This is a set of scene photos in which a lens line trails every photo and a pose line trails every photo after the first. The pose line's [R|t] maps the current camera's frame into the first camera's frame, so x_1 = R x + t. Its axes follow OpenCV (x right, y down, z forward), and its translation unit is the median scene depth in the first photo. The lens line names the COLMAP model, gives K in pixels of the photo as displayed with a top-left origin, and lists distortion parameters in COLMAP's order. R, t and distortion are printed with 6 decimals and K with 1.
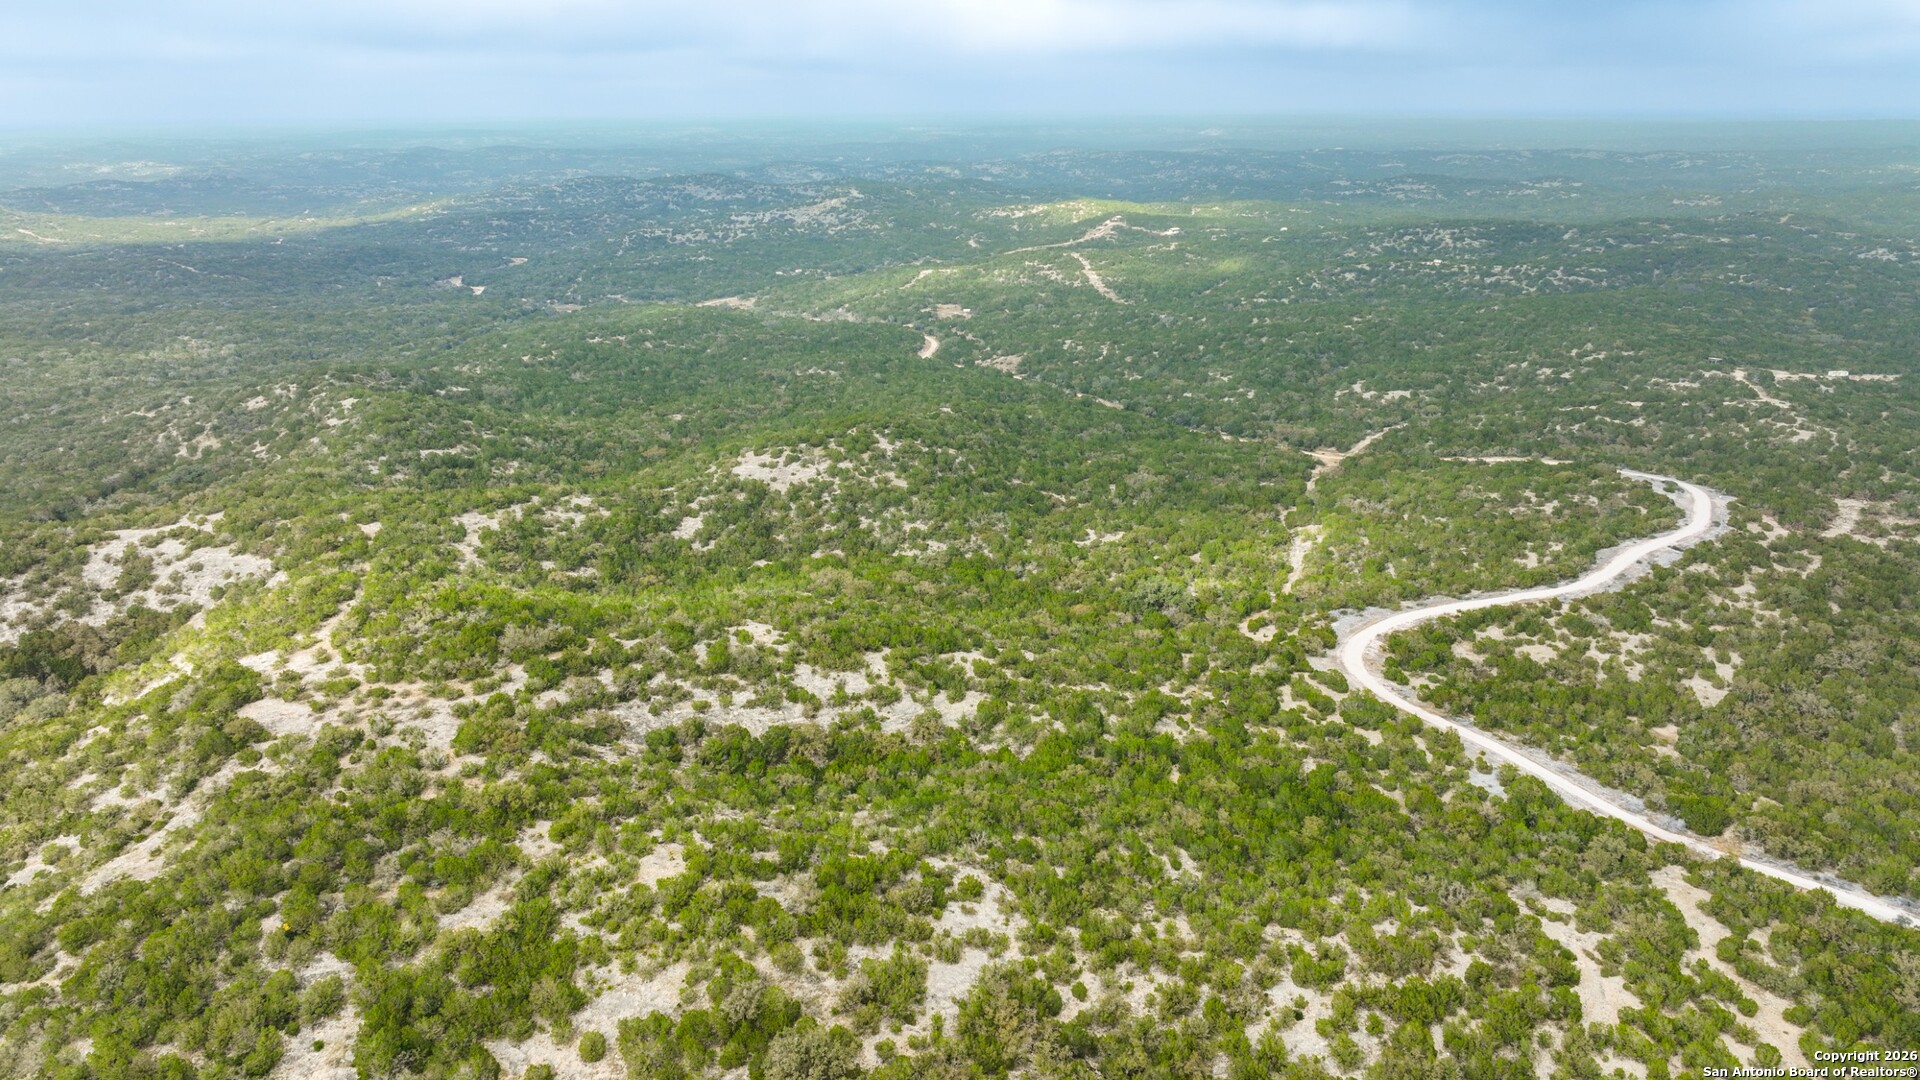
lens RADIAL K [[1349.8, 0, 964.6], [0, 1349.8, 539.8], [0, 0, 1]] dist [-0.010776, 0.028197]
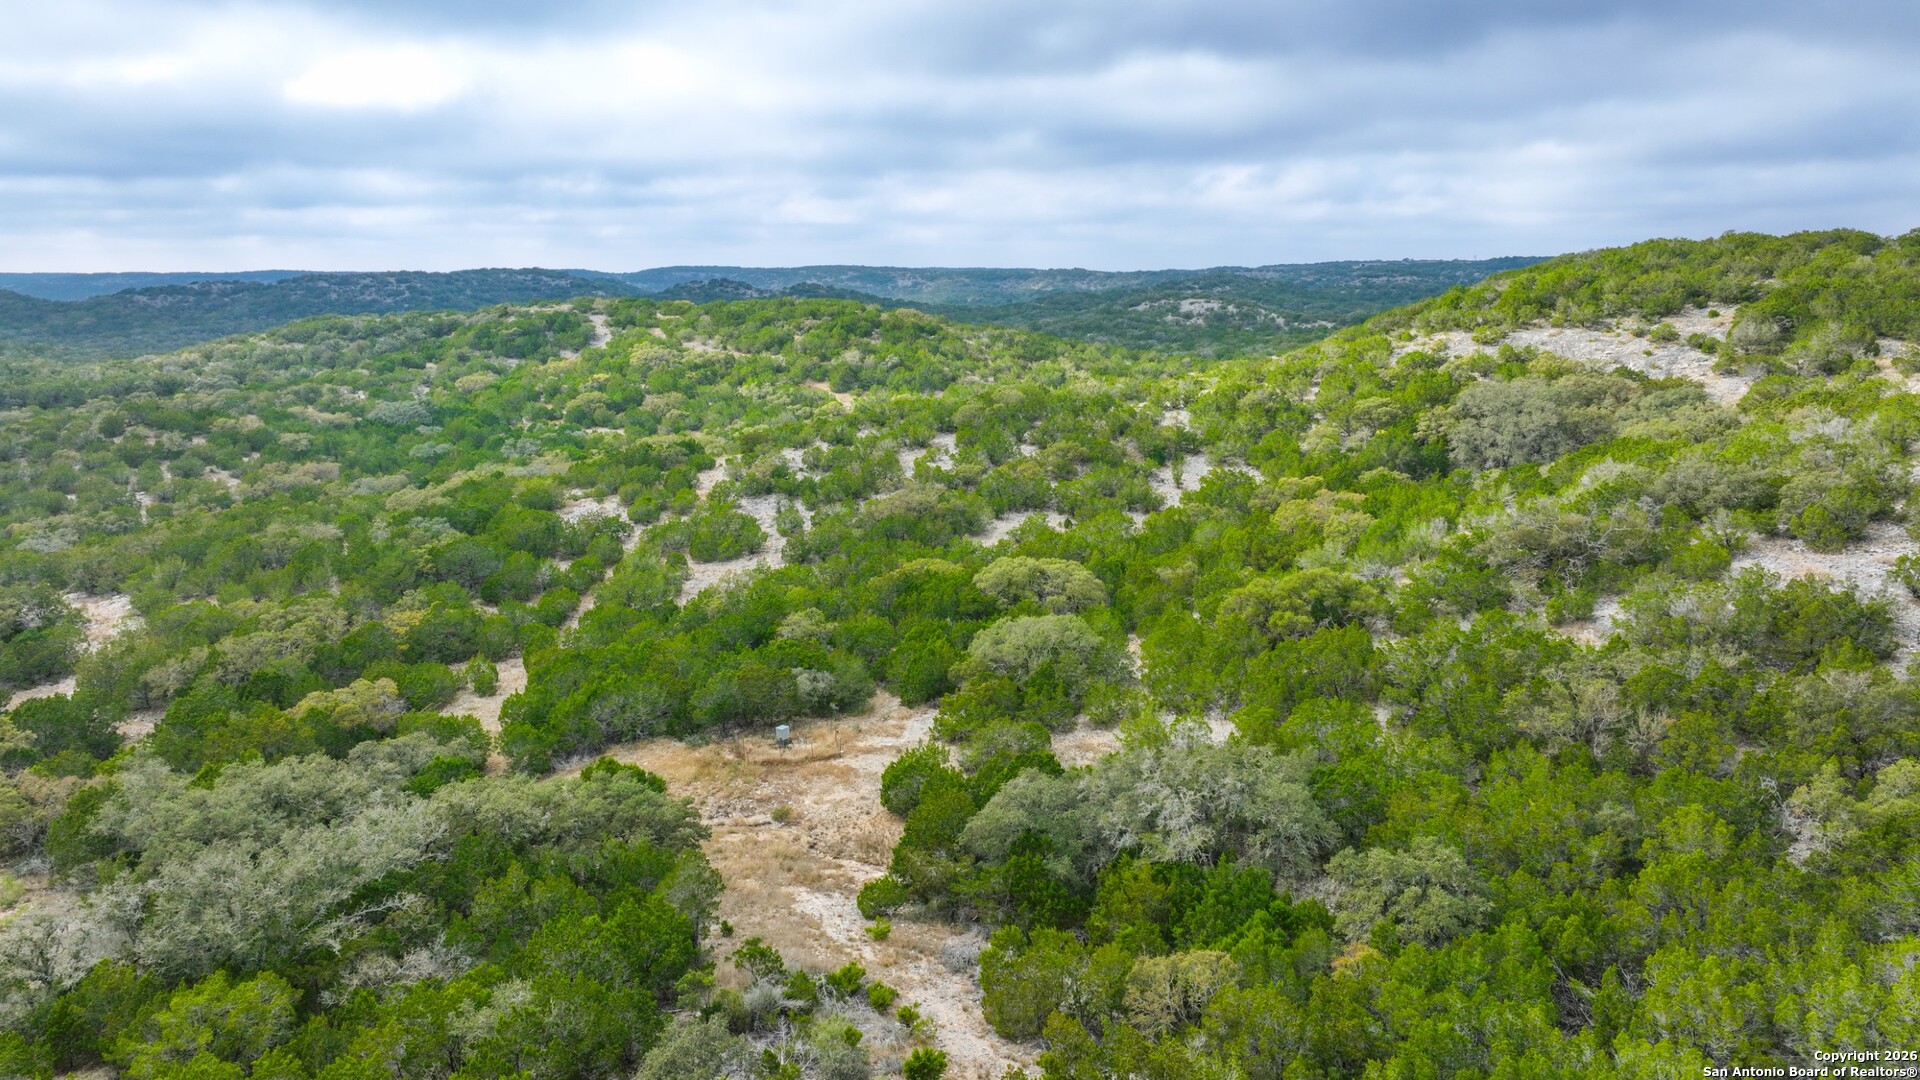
lens RADIAL K [[1349.8, 0, 955.7], [0, 1349.8, 530.2], [0, 0, 1]] dist [-0.010776, 0.028197]
pose [[0.291625, 0.180963, -0.939259, 0.192517], [-0.288817, 0.952769, 0.093893, 0.354495], [0.911888, 0.243892, 0.330117, 0.118701]]
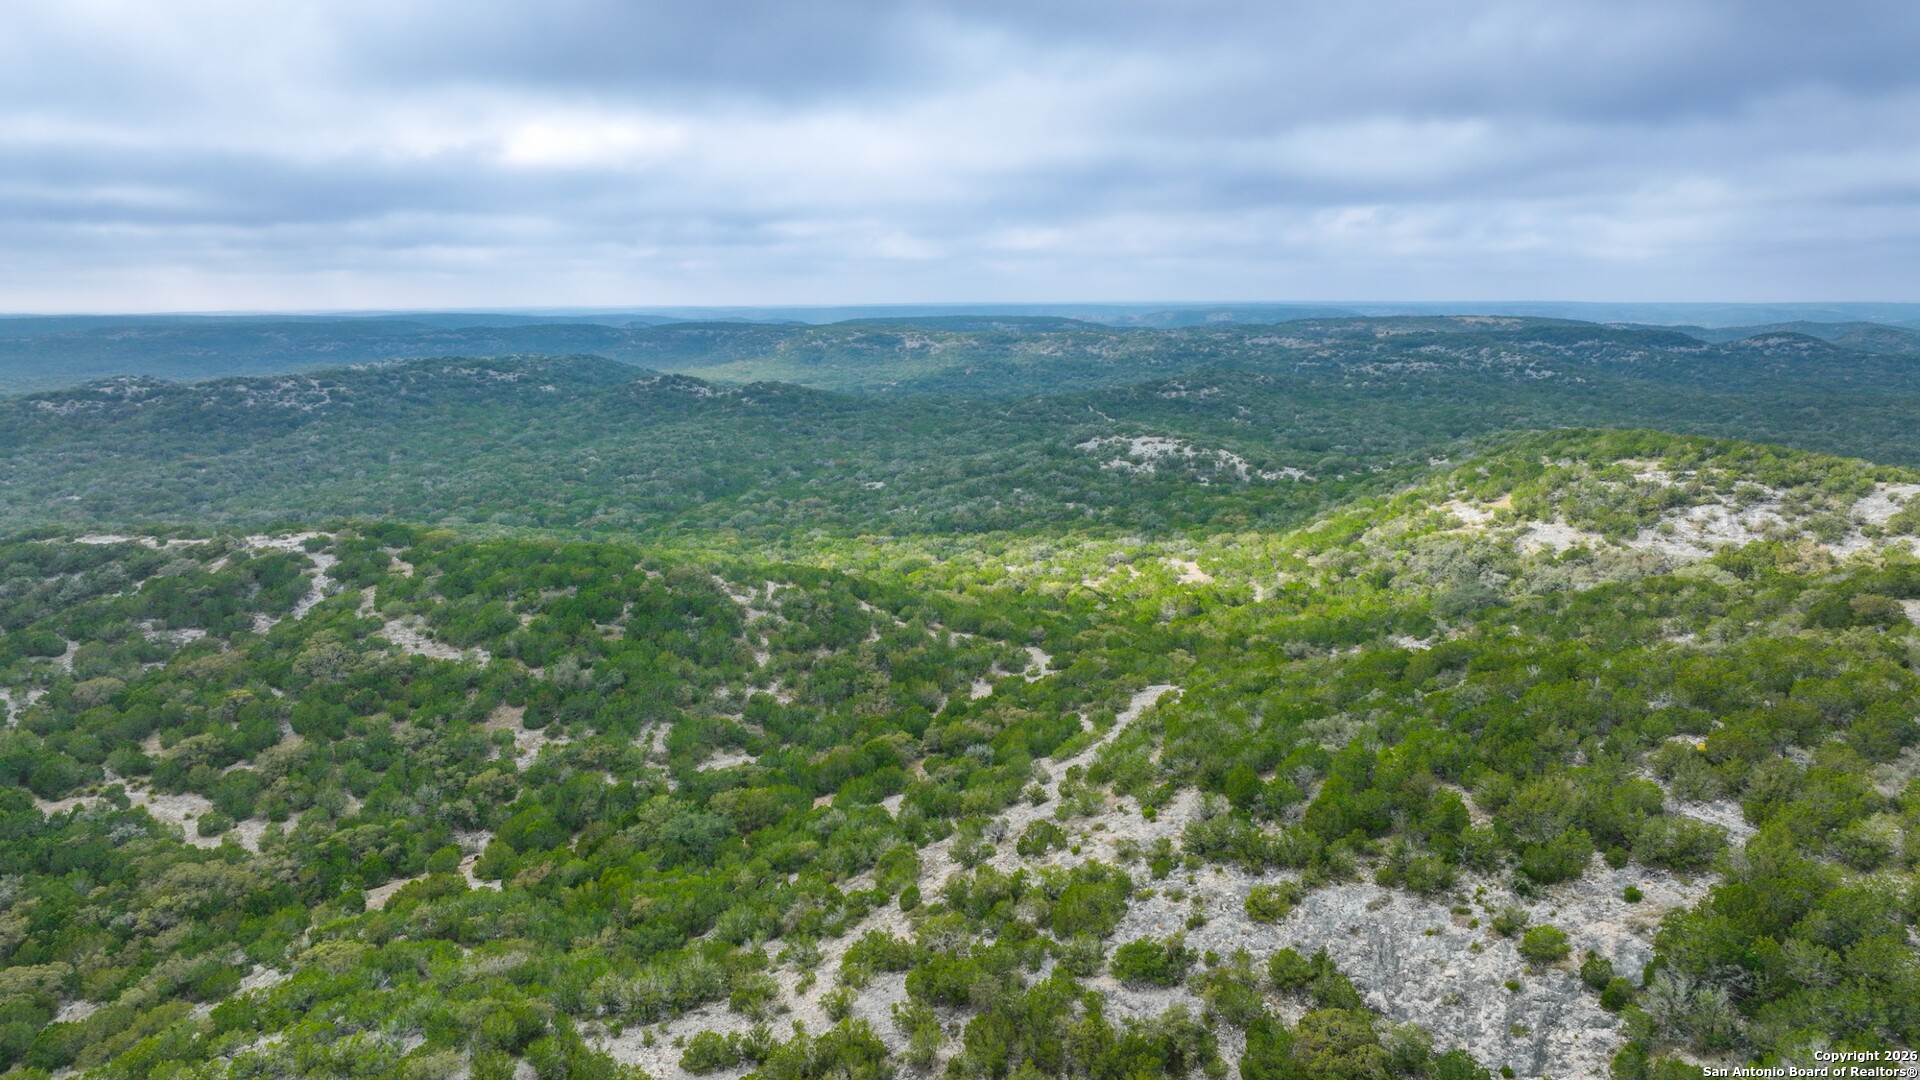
lens RADIAL K [[1349.8, 0, 956.8], [0, 1349.8, 546.2], [0, 0, 1]] dist [-0.010776, 0.028197]
pose [[0.258065, 0.174043, -0.950322, -0.005446], [-0.289955, 0.952248, 0.095657, 0.152384], [0.921590, 0.250865, 0.296207, 0.299203]]
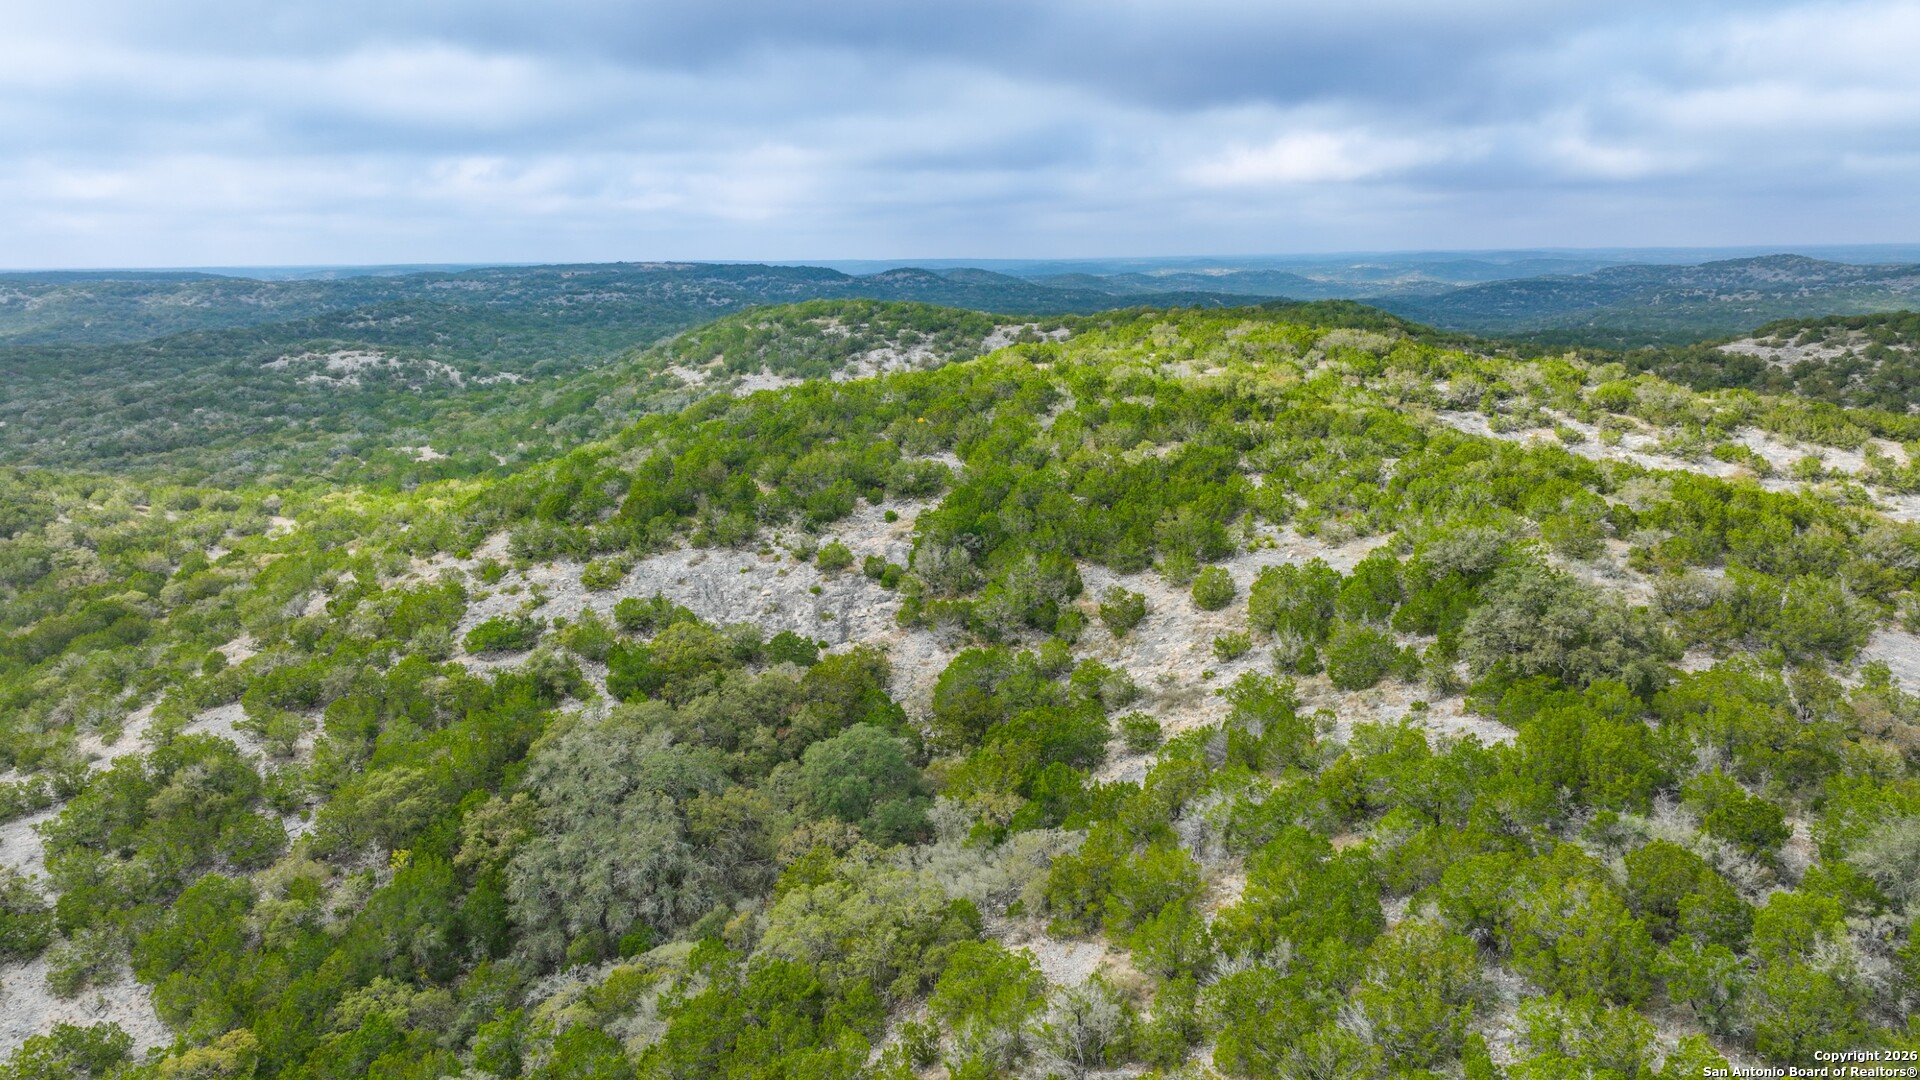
lens RADIAL K [[1349.8, 0, 960.4], [0, 1349.8, 544.9], [0, 0, 1]] dist [-0.010776, 0.028197]
pose [[0.749388, 0.131898, -0.648861, 0.024051], [-0.191240, 0.981310, -0.021391, 0.237613], [0.633912, 0.140119, 0.760607, 0.270924]]
